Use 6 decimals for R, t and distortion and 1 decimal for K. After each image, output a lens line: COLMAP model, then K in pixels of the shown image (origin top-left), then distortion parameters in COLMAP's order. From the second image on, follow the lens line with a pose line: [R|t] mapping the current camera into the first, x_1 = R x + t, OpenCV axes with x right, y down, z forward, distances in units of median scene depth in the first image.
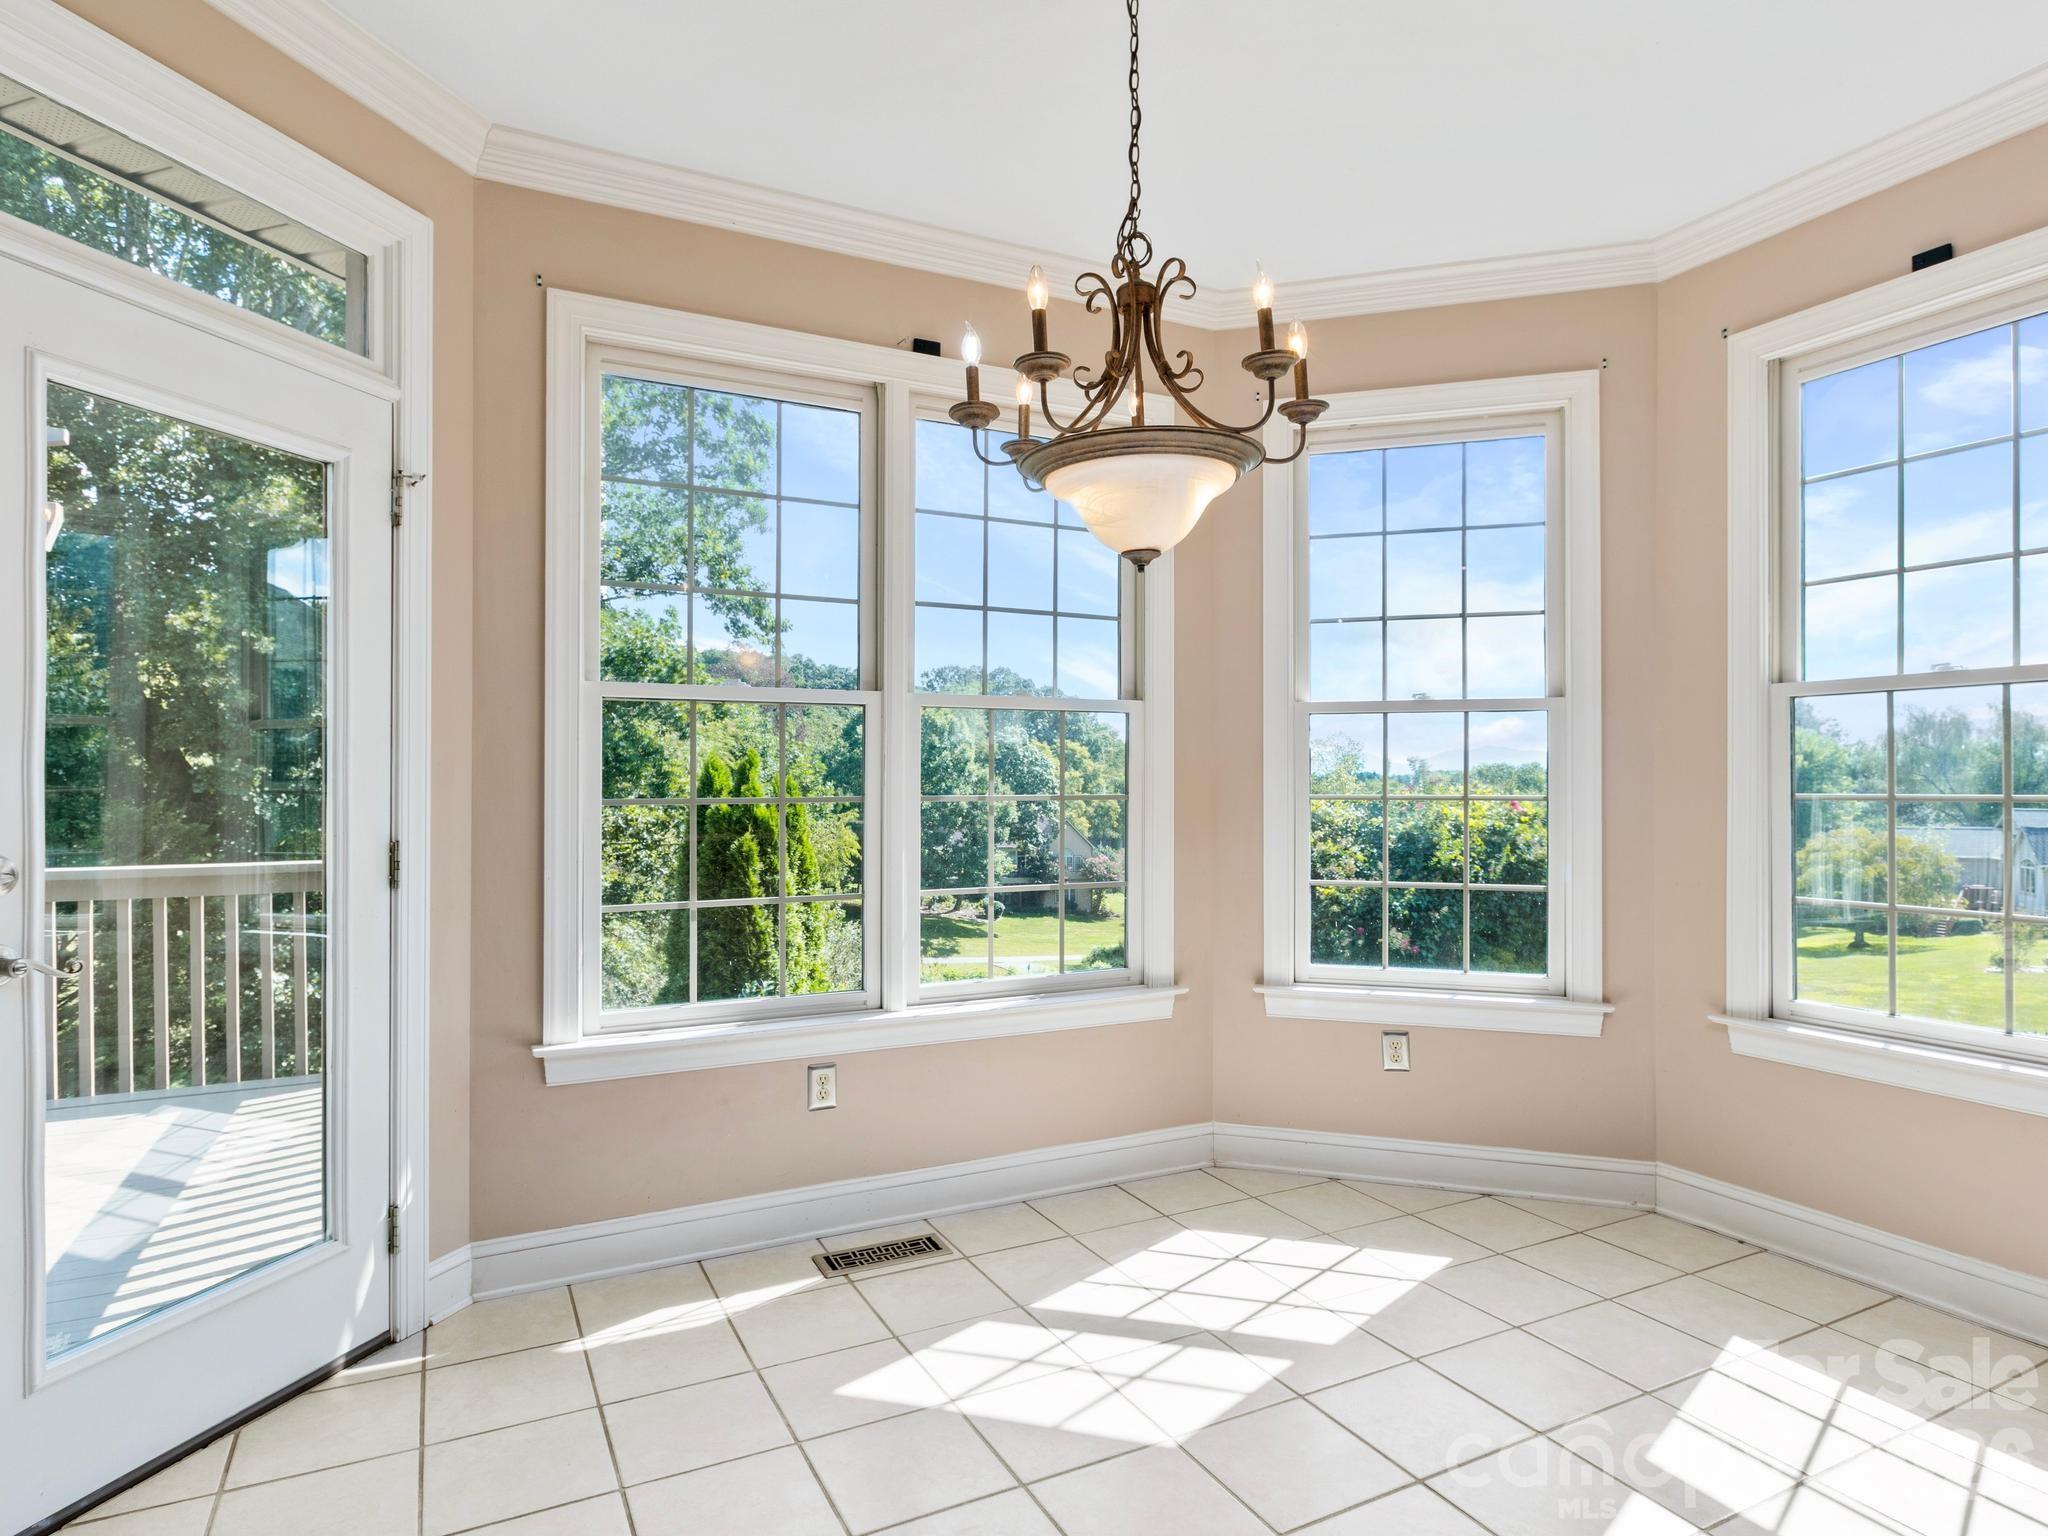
lens RADIAL K [[1137.9, 0, 1028.6], [0, 1137.9, 769.3], [0, 0, 1]] dist [-0.003770, -0.000503]
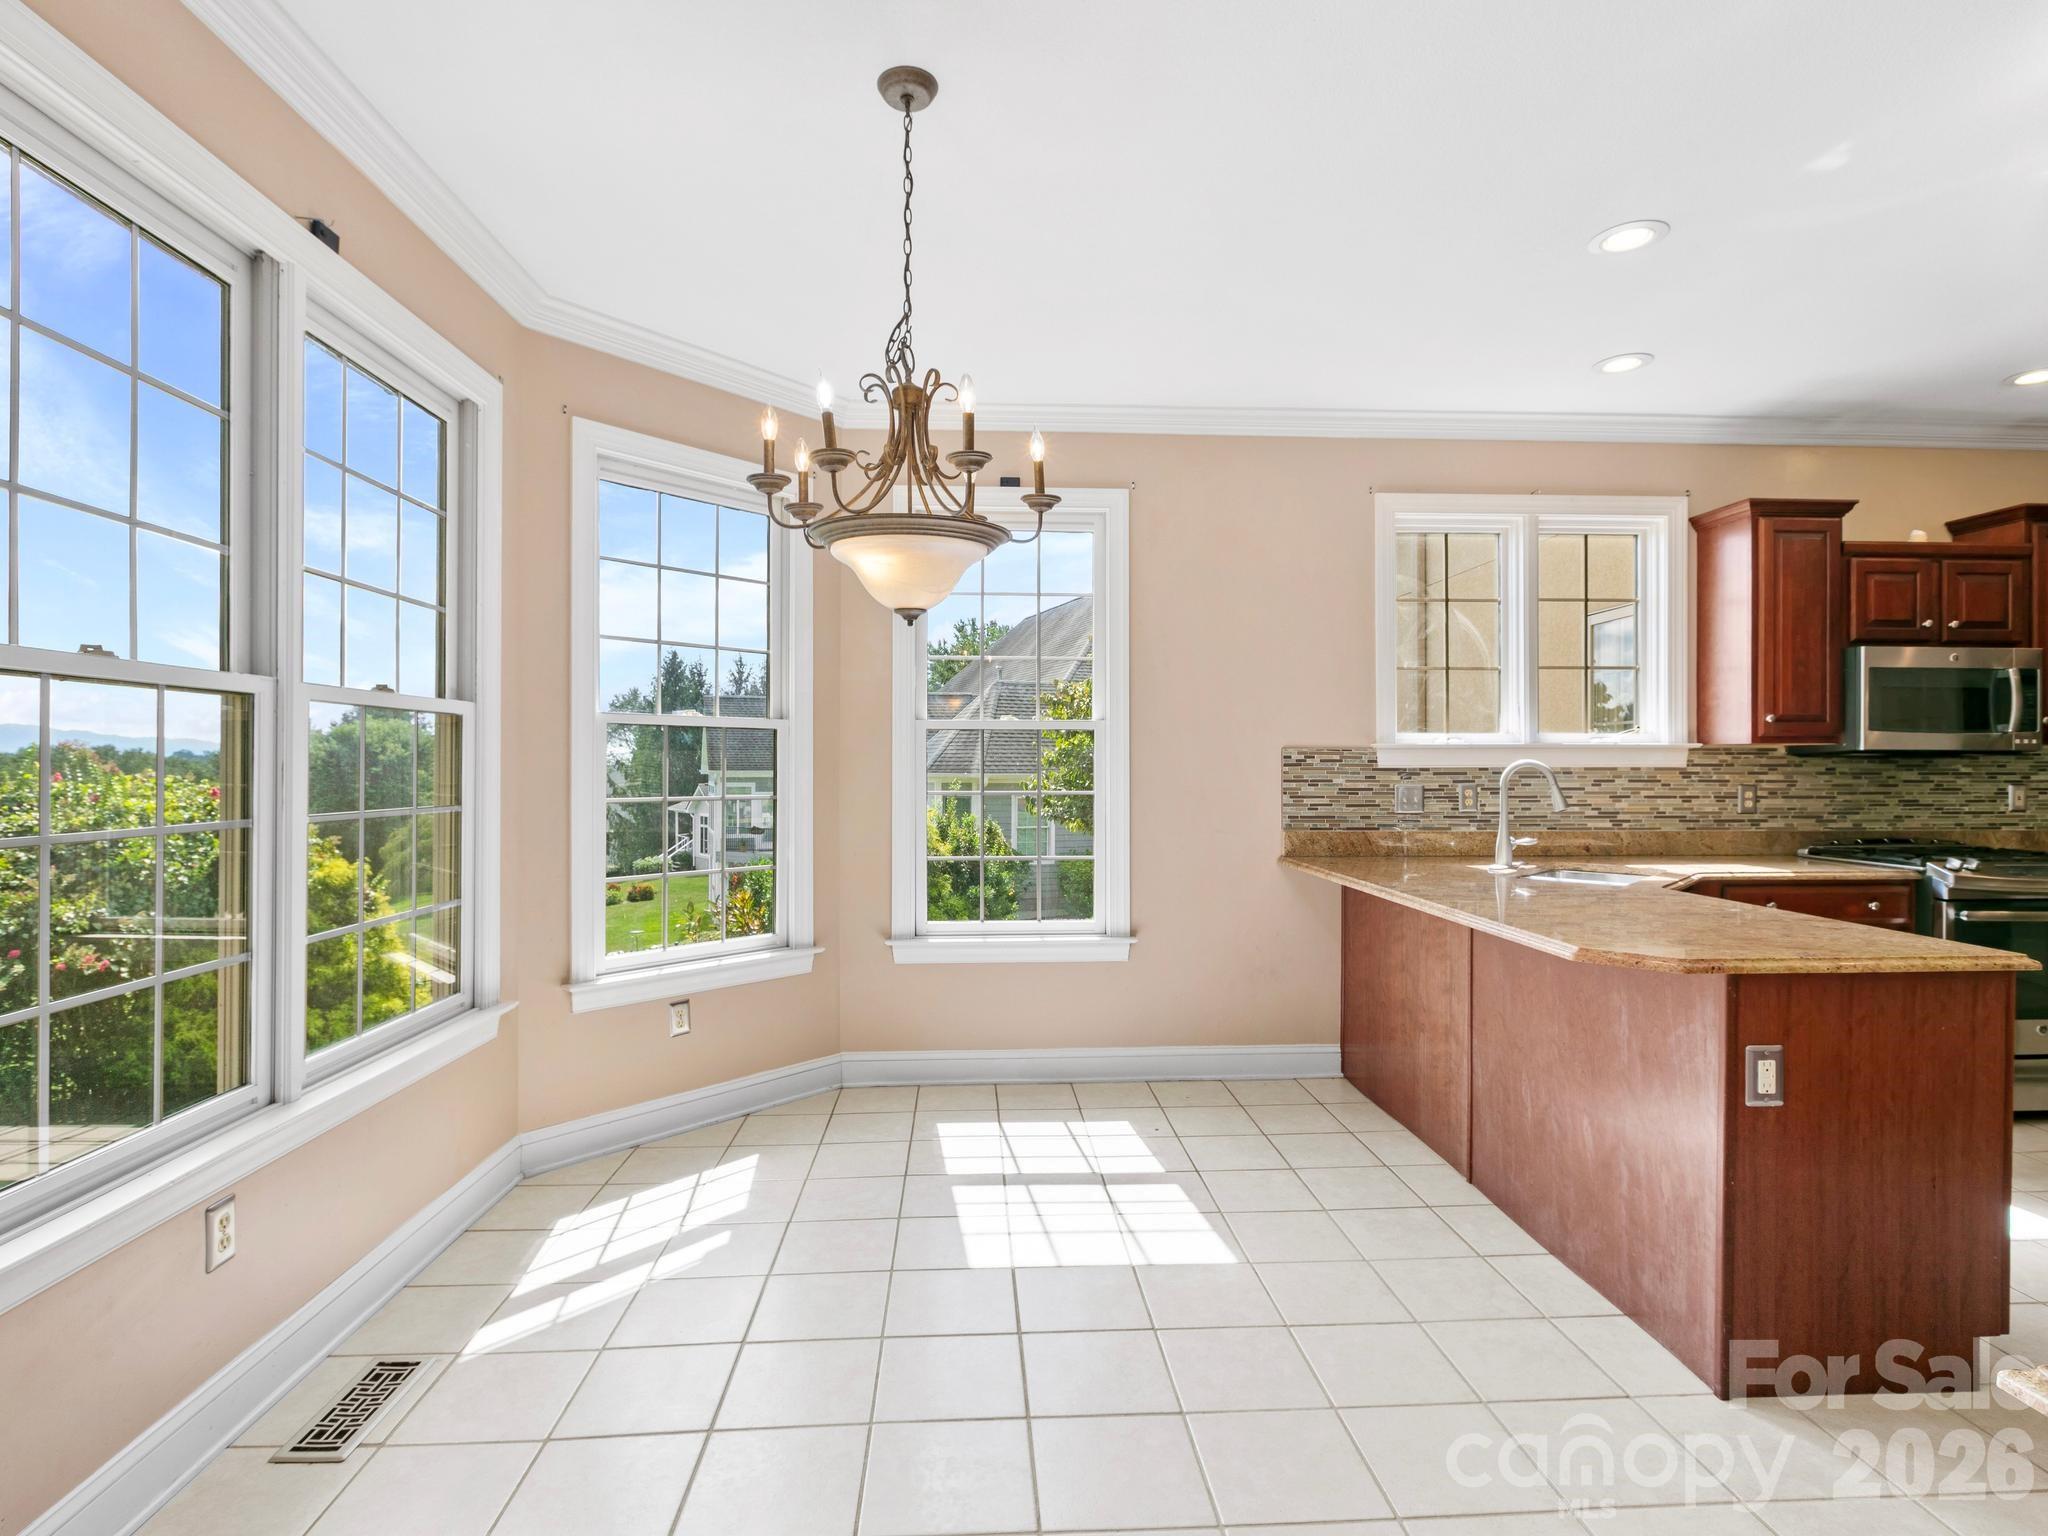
lens RADIAL K [[1046.2, 0, 1026.3], [0, 1046.2, 770.0], [0, 0, 1]] dist [0.004102, -0.002282]
pose [[0.405924, -0.002451, 0.913903, -0.574784], [-0.013909, 0.999864, 0.008859, -0.021354], [-0.913801, -0.016307, 0.405835, 0.283086]]
